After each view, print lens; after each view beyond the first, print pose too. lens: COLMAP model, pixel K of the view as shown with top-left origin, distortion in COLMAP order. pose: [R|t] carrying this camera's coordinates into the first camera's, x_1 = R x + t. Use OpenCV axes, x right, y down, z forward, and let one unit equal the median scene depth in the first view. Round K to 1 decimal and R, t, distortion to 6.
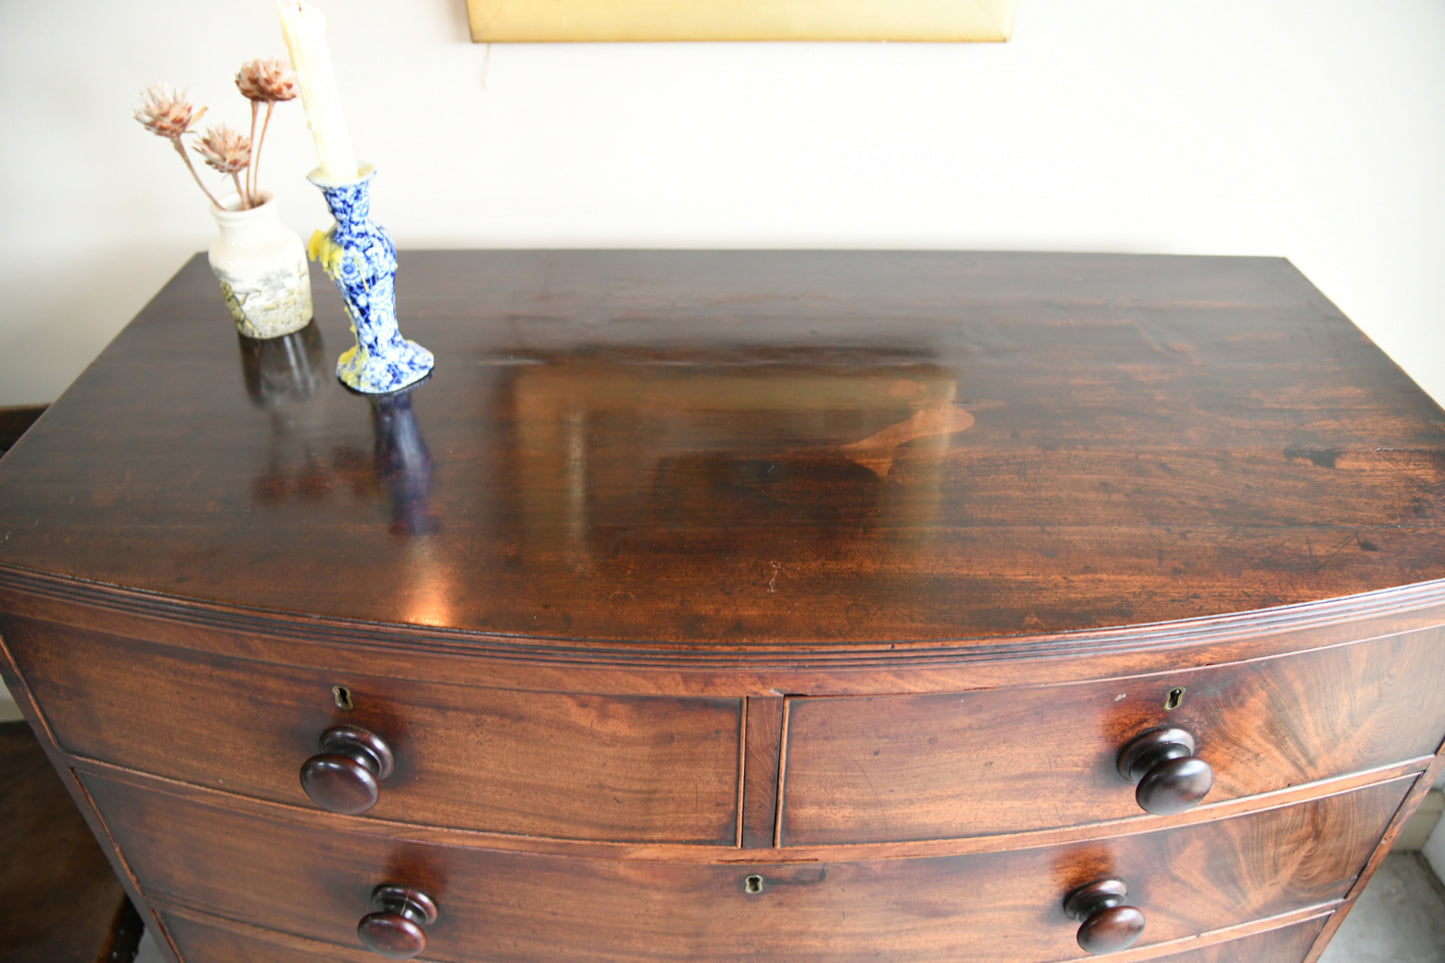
lens RADIAL K [[1077.9, 0, 722.5], [0, 1077.9, 481.5], [0, 0, 1]] dist [-0.041393, -0.000995]
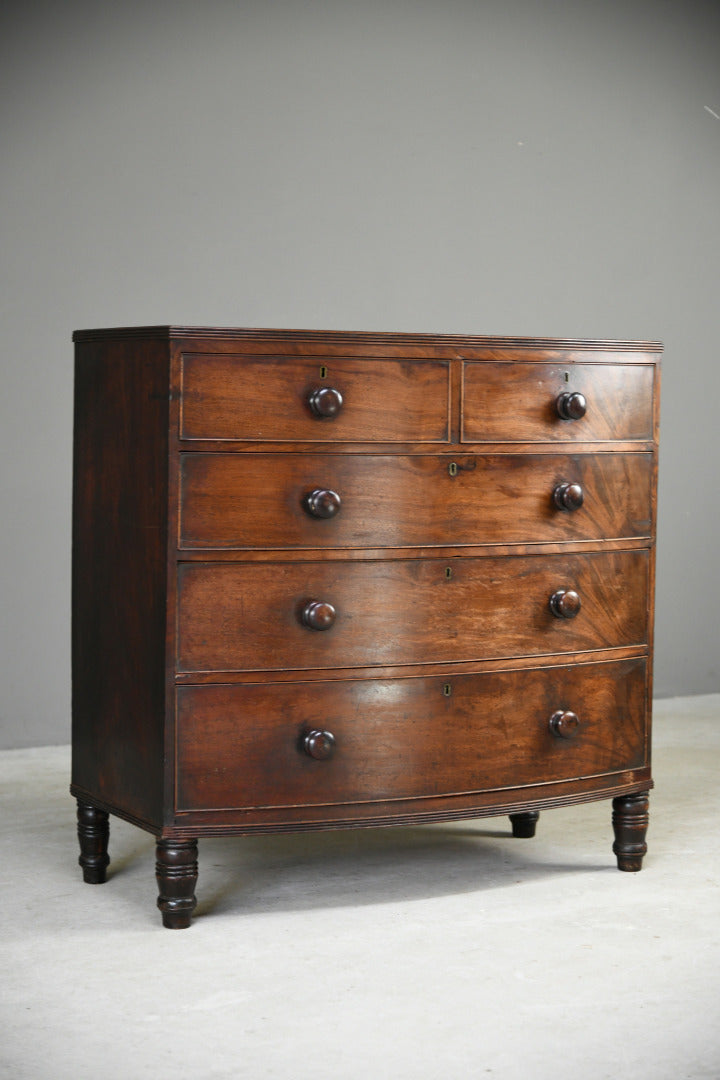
lens RADIAL K [[2181.2, 0, 360.9], [0, 2181.2, 538.4], [0, 0, 1]] dist [0.039530, 0.032041]
pose [[0.865442, -0.028242, 0.500213, -2.751089], [0.290501, 0.841729, -0.455084, 2.800502], [-0.408191, 0.539161, 0.736672, -2.638439]]
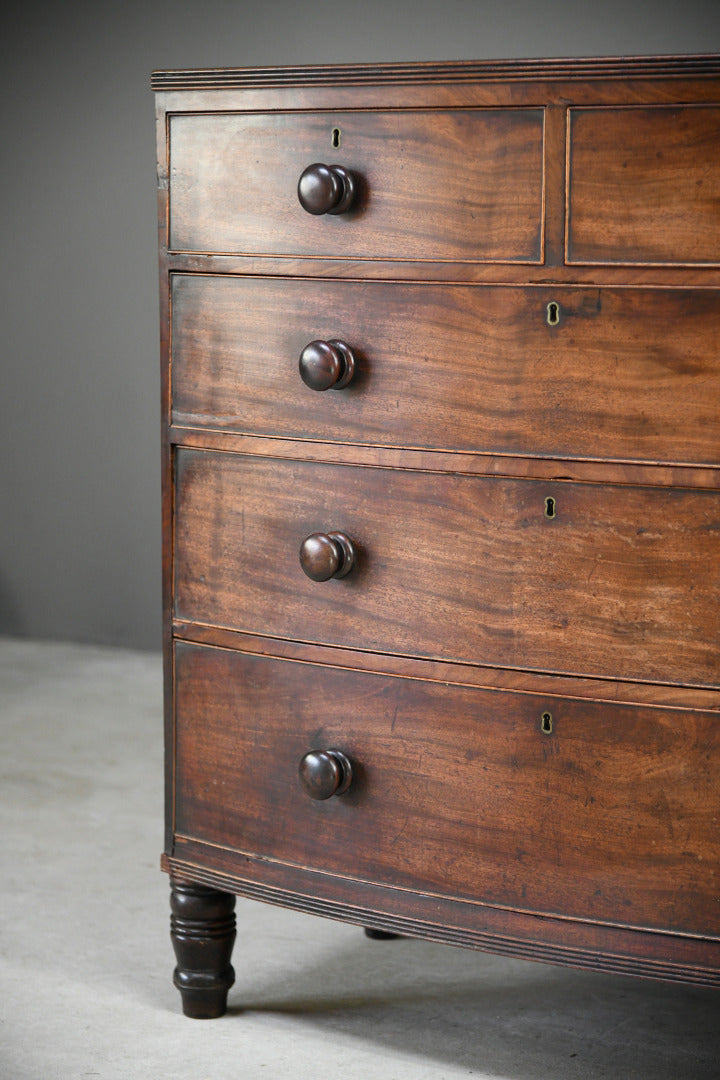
lens RADIAL K [[2643.3, 0, 360.0], [0, 2643.3, 540.0], [0, 0, 1]] dist [-0.027400, 0.421364]
pose [[0.846722, 0.062975, -0.528295, 1.603942], [-0.312890, 0.862043, -0.398724, 2.027620], [0.430303, 0.502907, 0.749616, -1.472057]]
